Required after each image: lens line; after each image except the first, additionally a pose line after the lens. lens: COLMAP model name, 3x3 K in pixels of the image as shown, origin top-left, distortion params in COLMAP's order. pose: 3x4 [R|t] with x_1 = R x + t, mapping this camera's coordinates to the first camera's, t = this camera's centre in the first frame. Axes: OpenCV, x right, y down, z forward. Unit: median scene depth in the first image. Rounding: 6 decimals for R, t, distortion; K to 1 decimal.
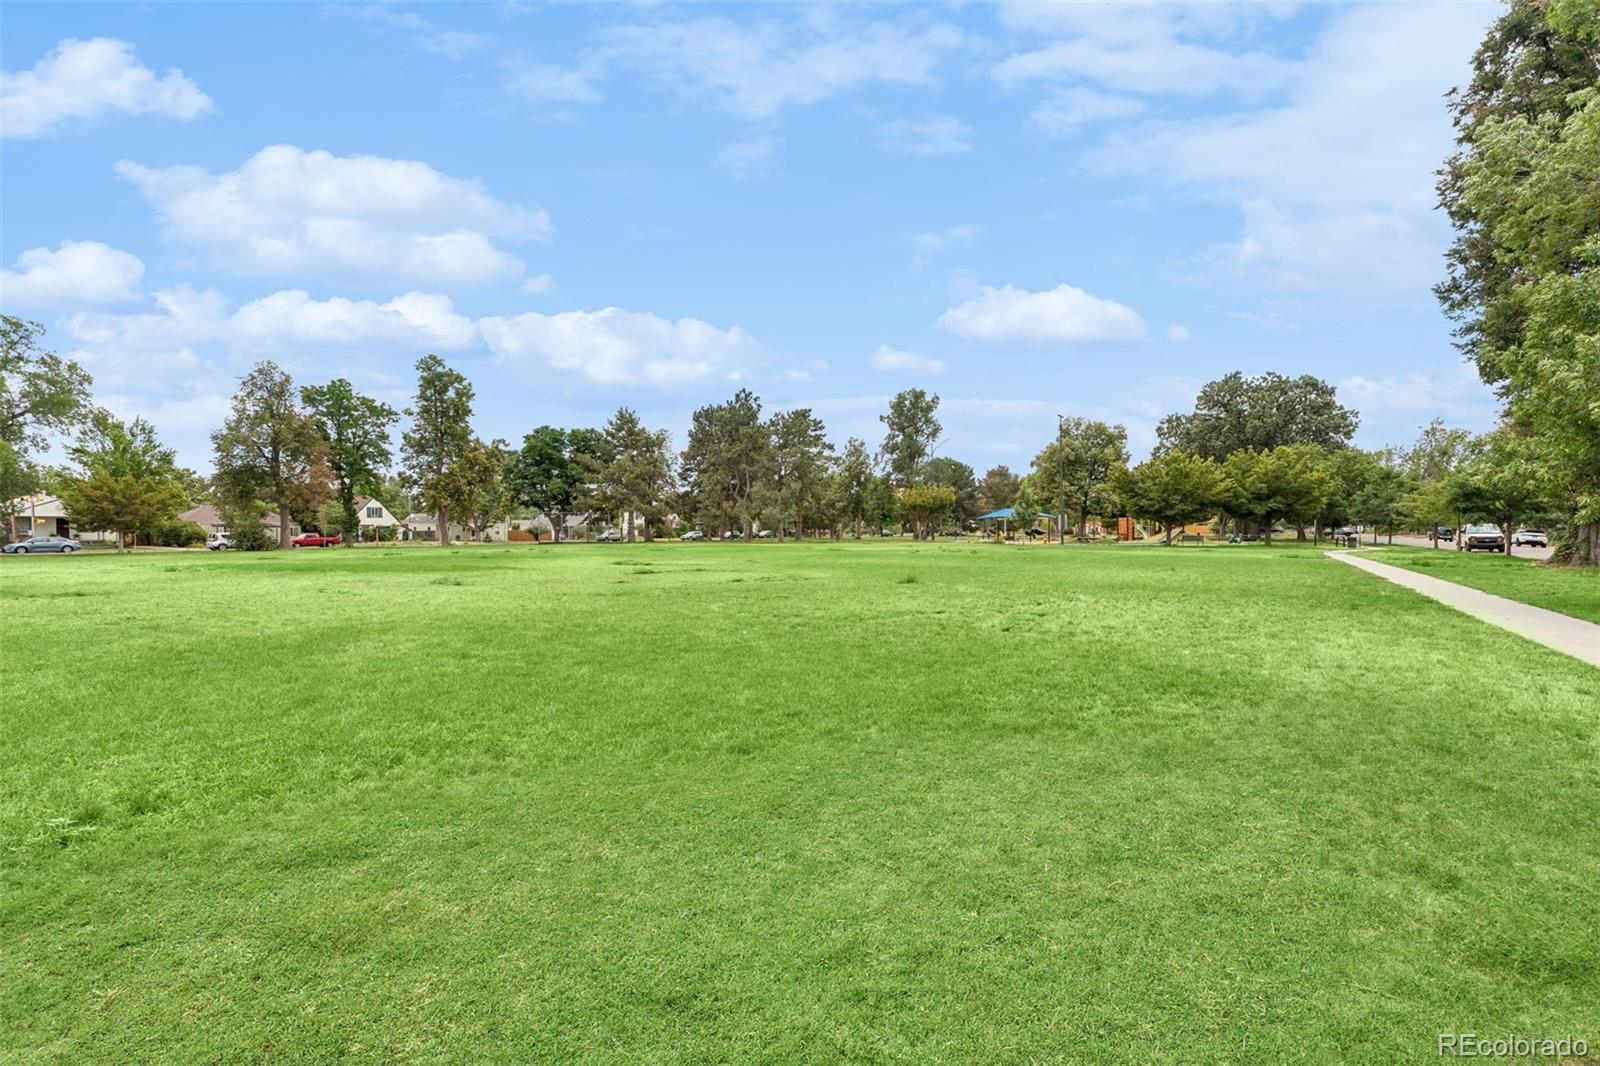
lens RADIAL K [[770.3, 0, 799.5], [0, 770.3, 538.9], [0, 0, 1]] dist [0.001701, 0.000128]
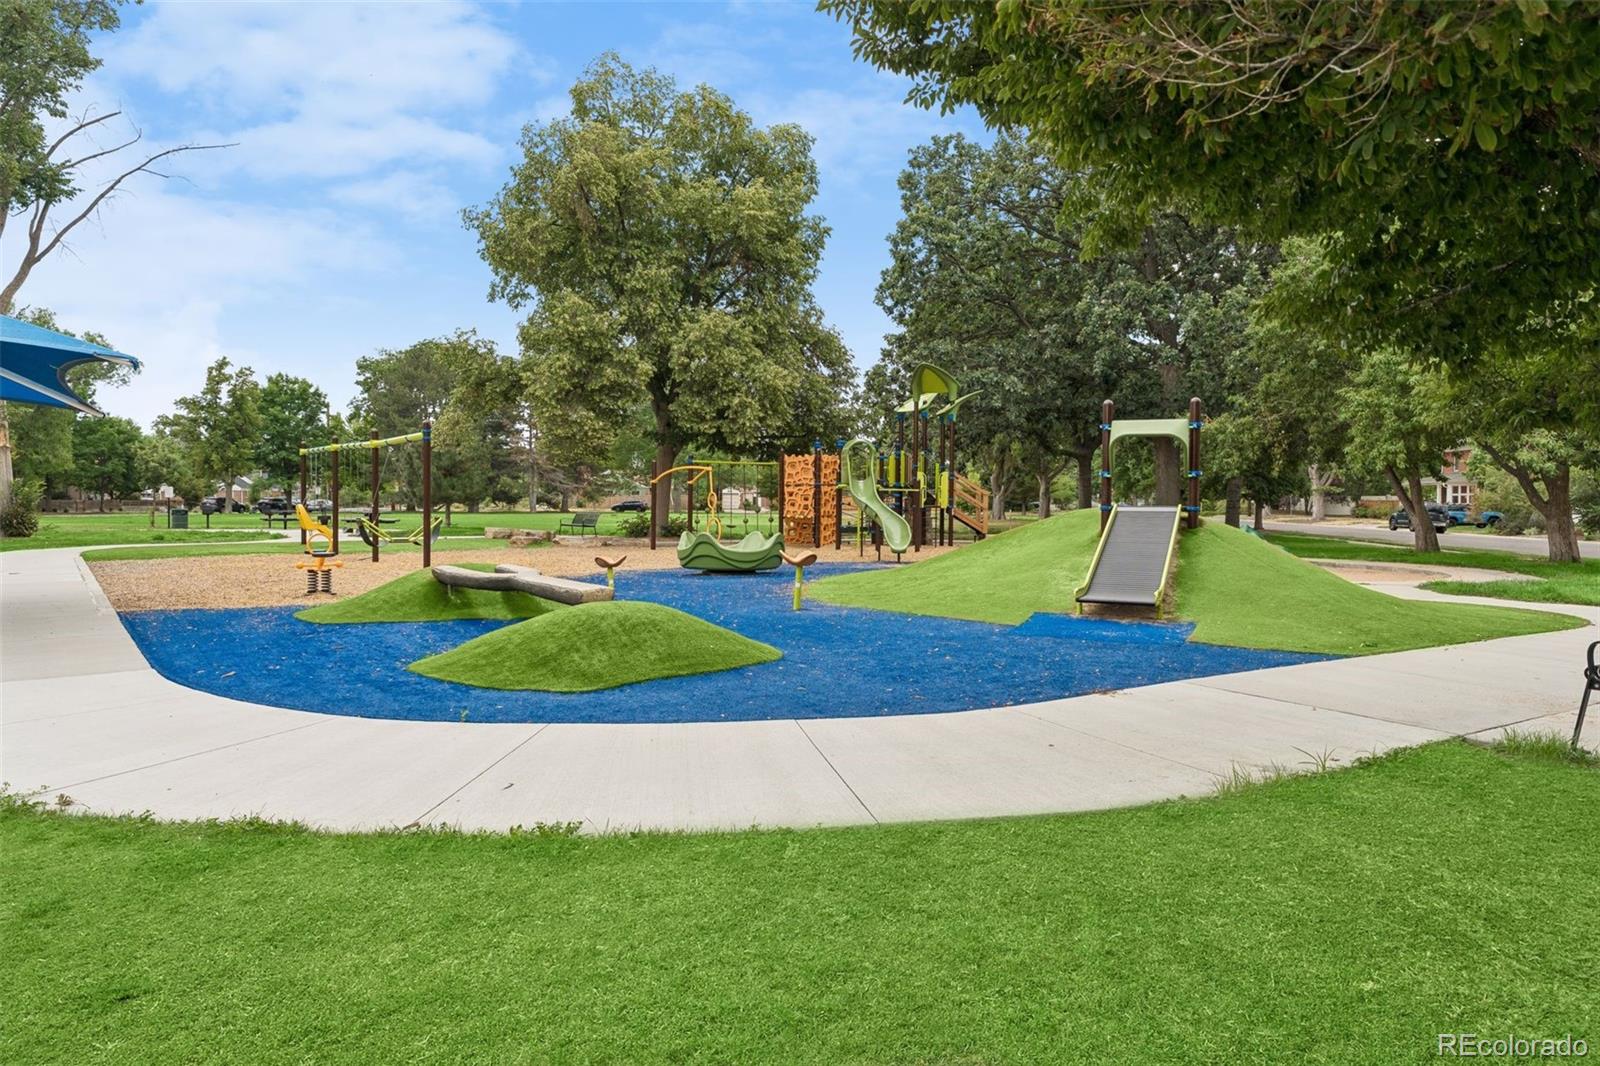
lens RADIAL K [[1060.2, 0, 800.0], [0, 1060.2, 534.0], [0, 0, 1]] dist [0.000035, 0.000002]
pose [[0.919199, 0.002938, 0.393783, 0.279714], [-0.007048, 0.999935, 0.008990, -0.004181], [-0.393731, -0.011039, 0.919159, 0.673713]]
